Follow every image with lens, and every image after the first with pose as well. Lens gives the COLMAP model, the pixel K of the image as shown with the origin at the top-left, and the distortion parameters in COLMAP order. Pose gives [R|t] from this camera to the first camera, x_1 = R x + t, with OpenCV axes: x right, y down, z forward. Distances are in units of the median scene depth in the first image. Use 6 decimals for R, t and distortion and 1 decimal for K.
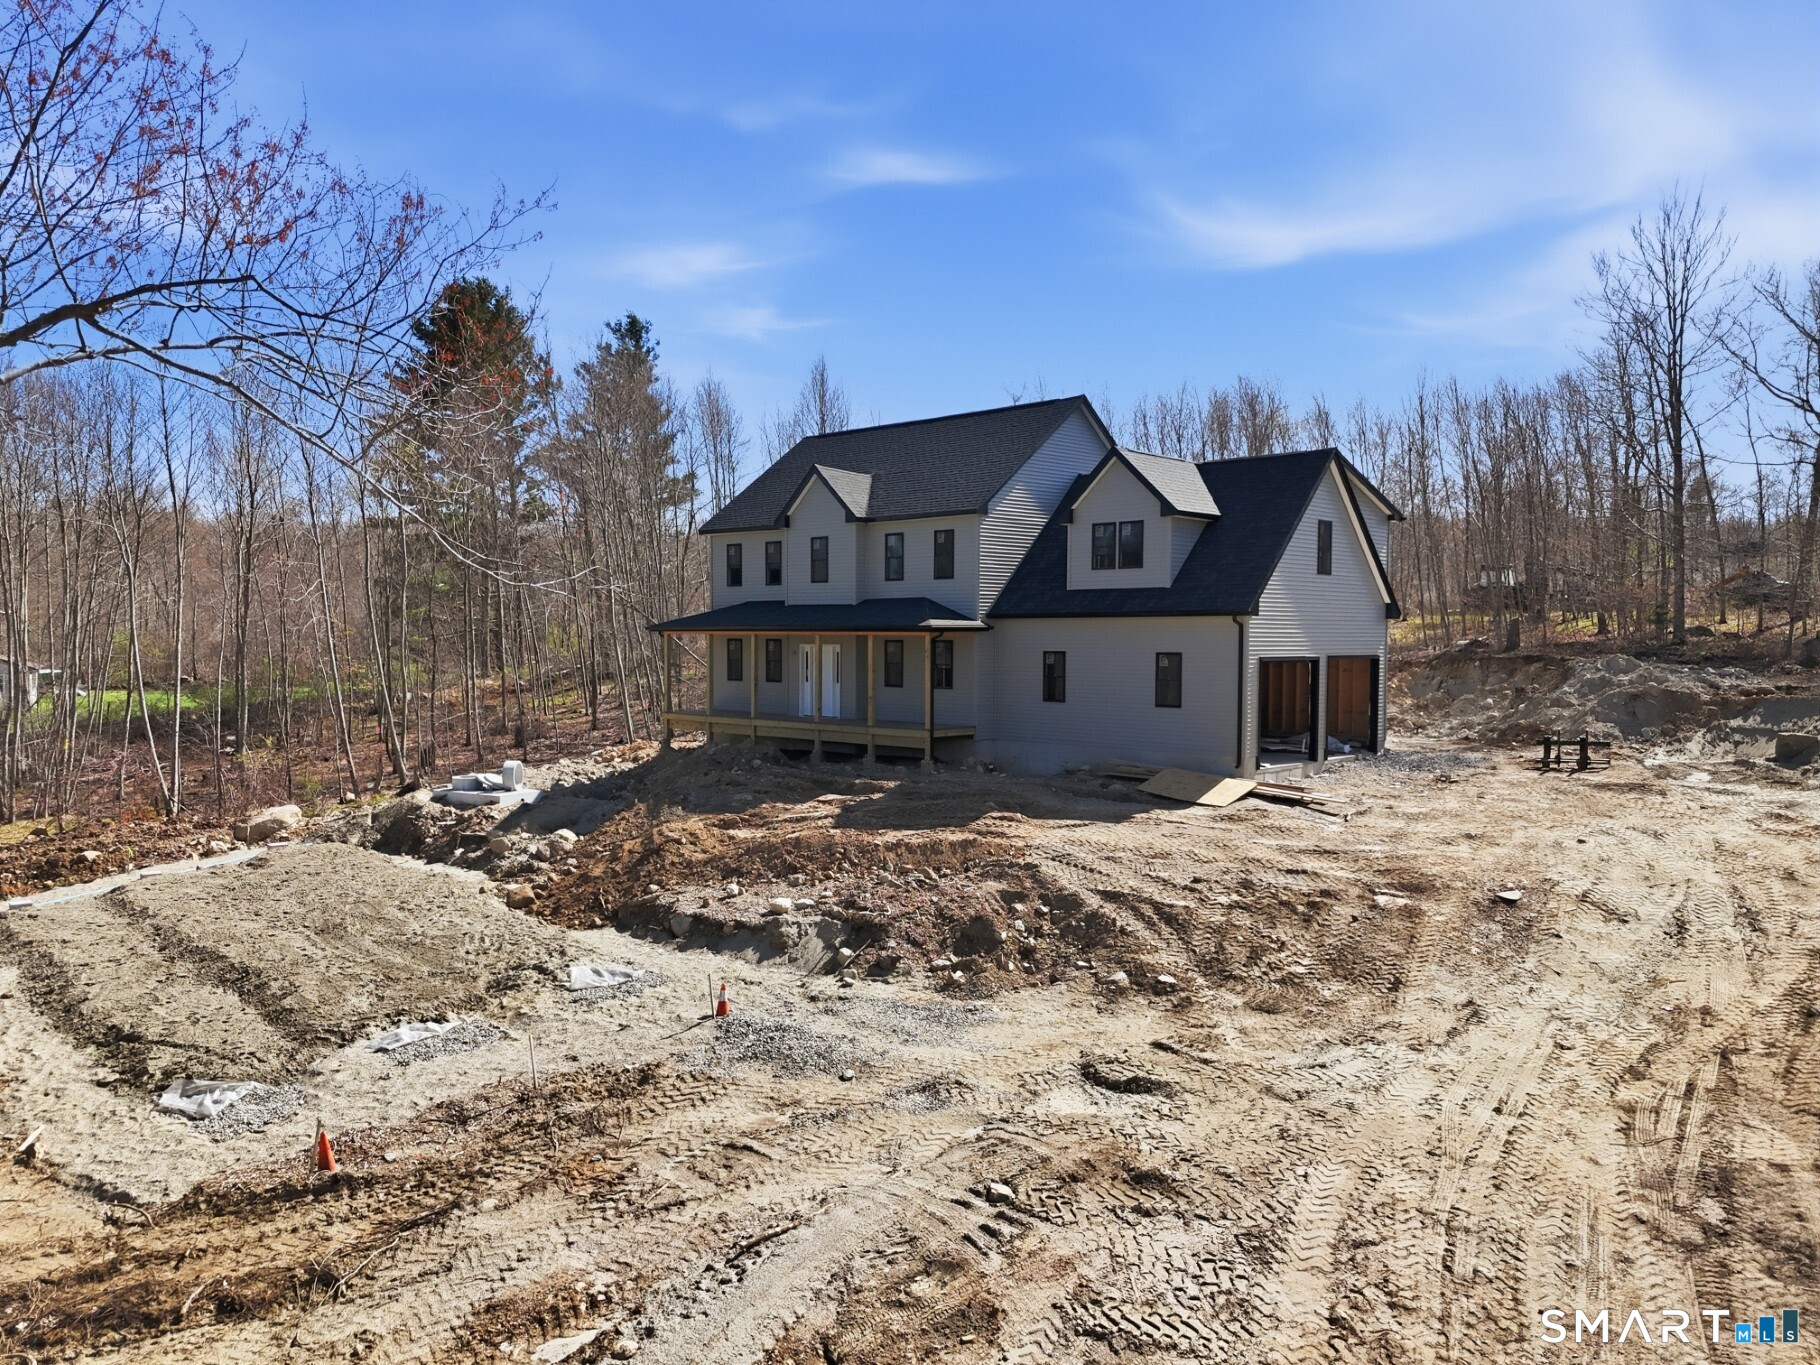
lens RADIAL K [[1340.1, 0, 910.0], [0, 1340.1, 682.5], [0, 0, 1]] dist [0.100986, -0.101554]
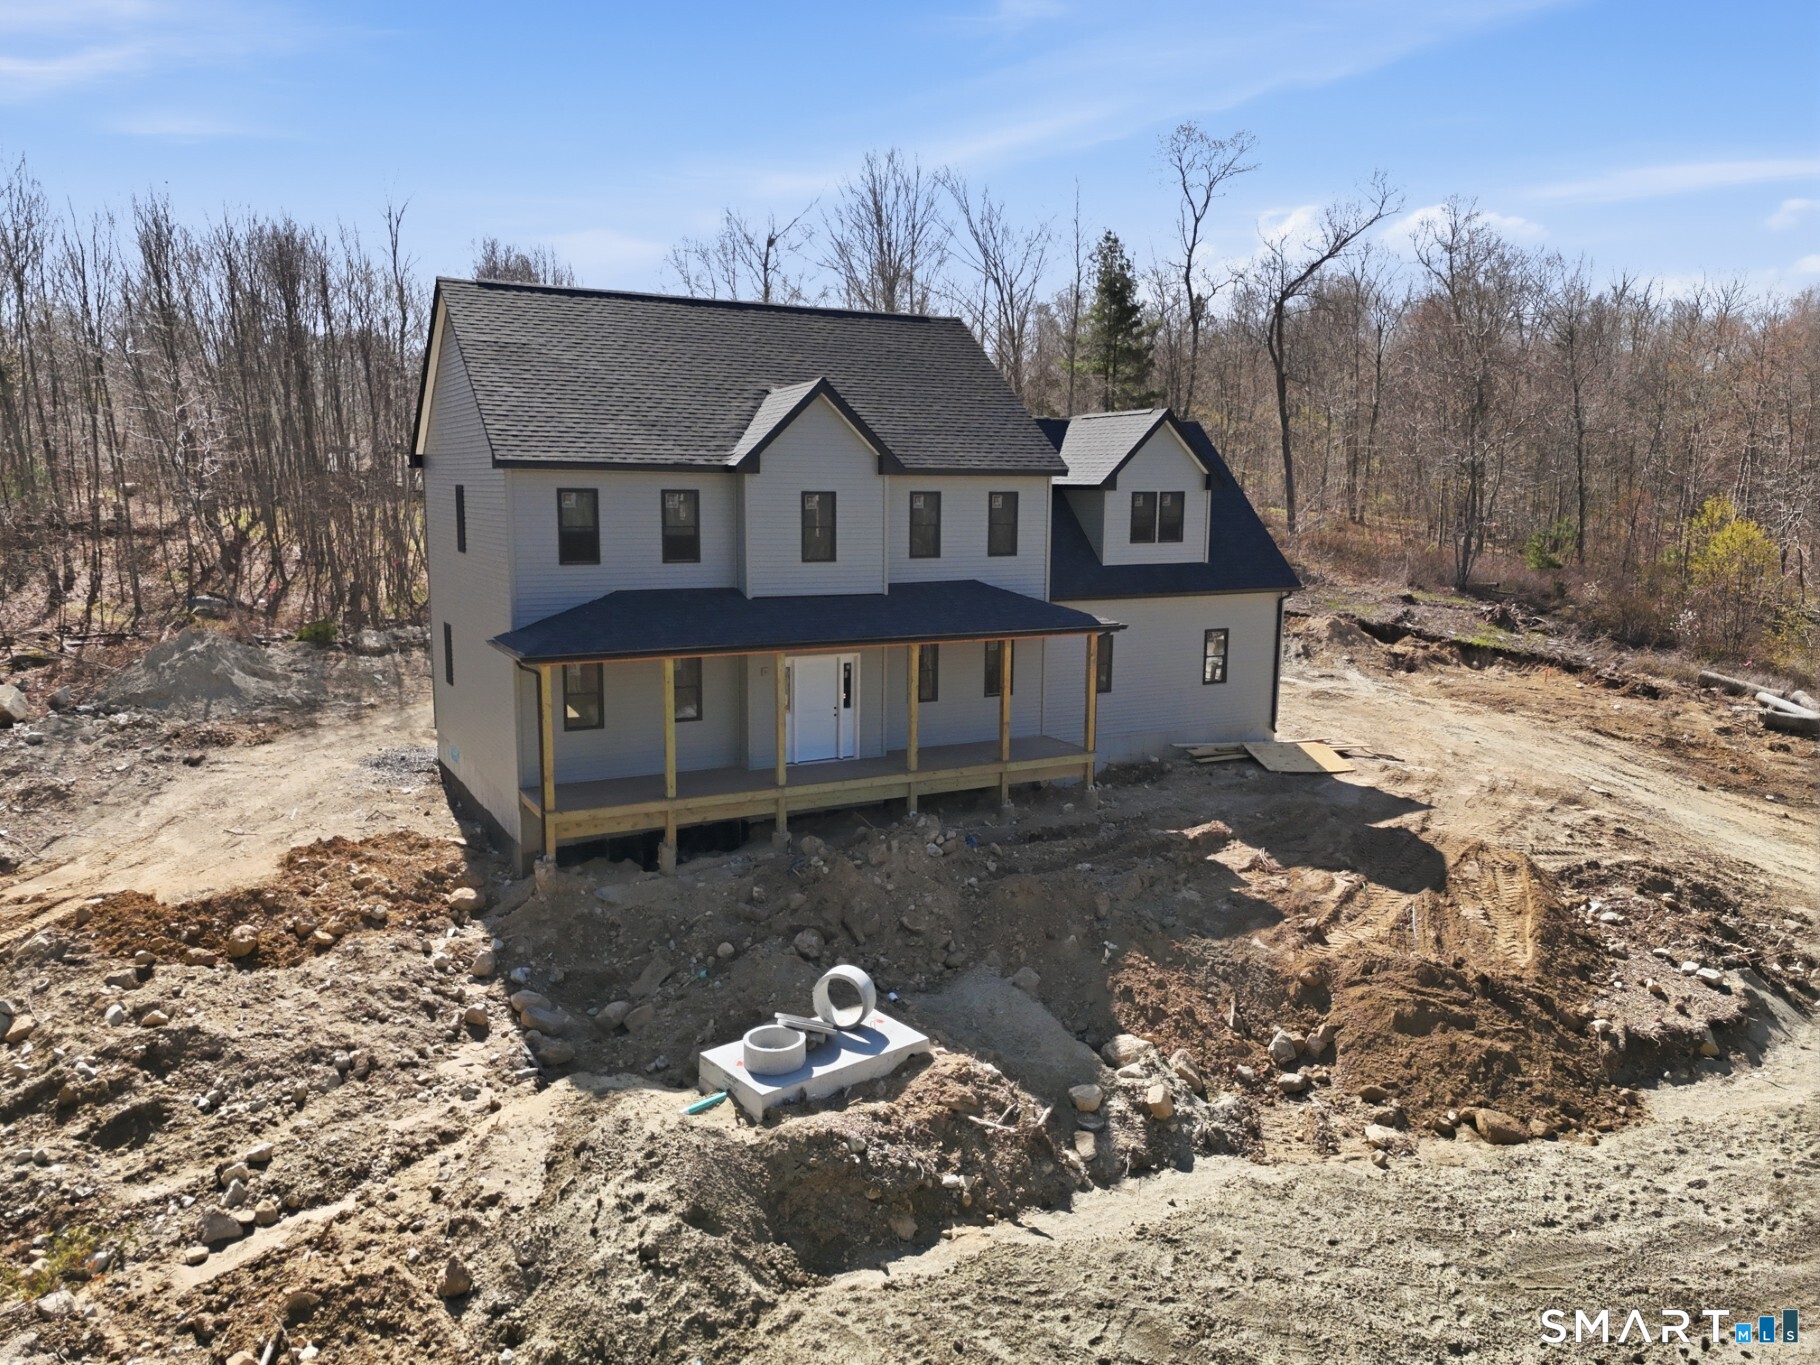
lens RADIAL K [[1327.7, 0, 910.0], [0, 1327.7, 682.5], [0, 0, 1]] dist [0.075544, -0.060550]
pose [[0.305710, -0.144831, 0.941045, -0.719867], [0.023356, 0.989206, 0.144656, -0.116246], [-0.951838, -0.022244, 0.305793, 0.806680]]
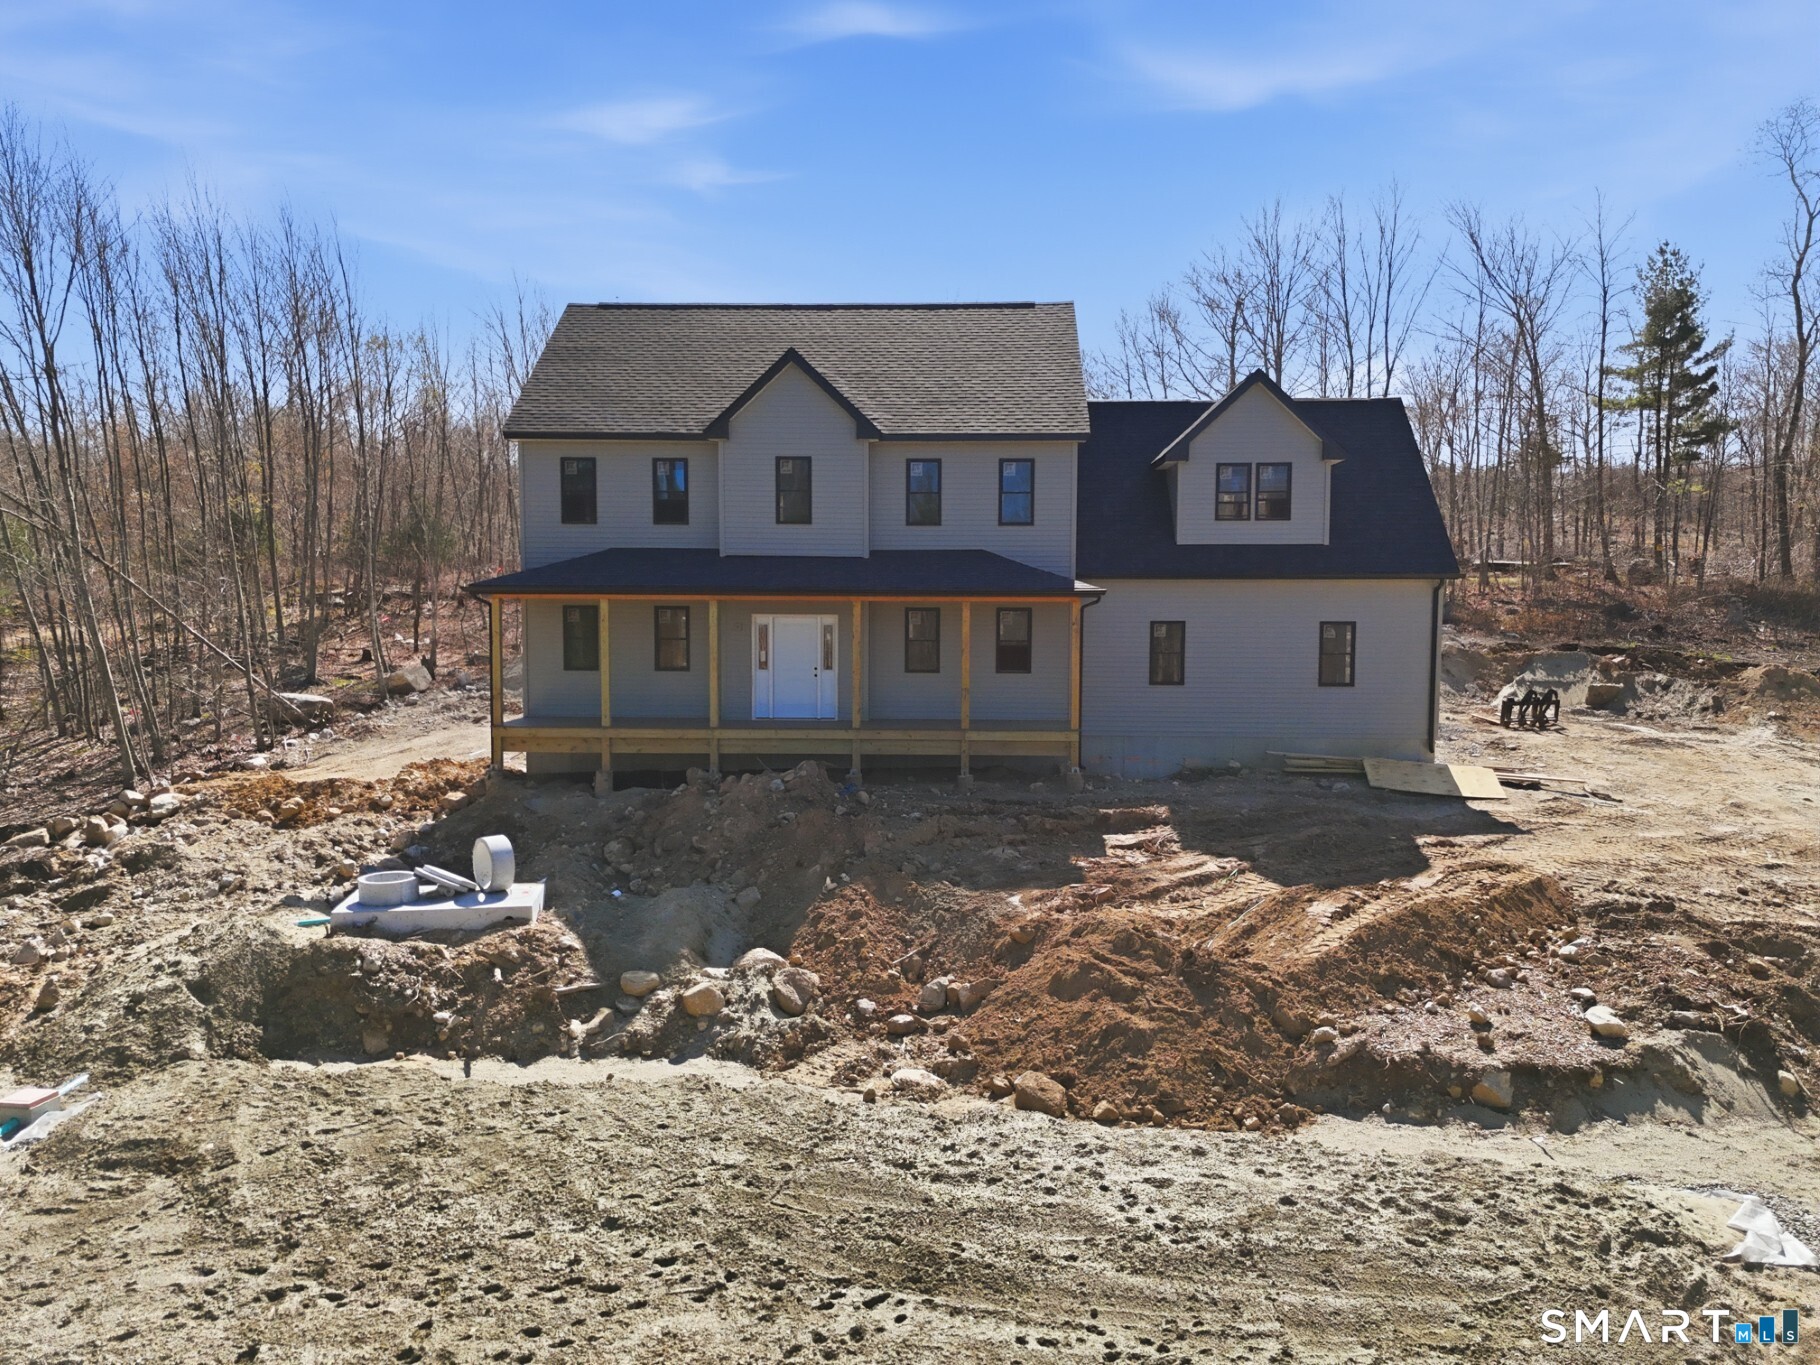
lens RADIAL K [[1327.7, 0, 910.0], [0, 1327.7, 682.5], [0, 0, 1]] dist [0.075544, -0.060550]
pose [[0.751679, -0.042169, 0.658180, -0.504730], [0.020236, 0.998959, 0.040892, -0.021269], [-0.659219, -0.017419, 0.751749, 0.477724]]
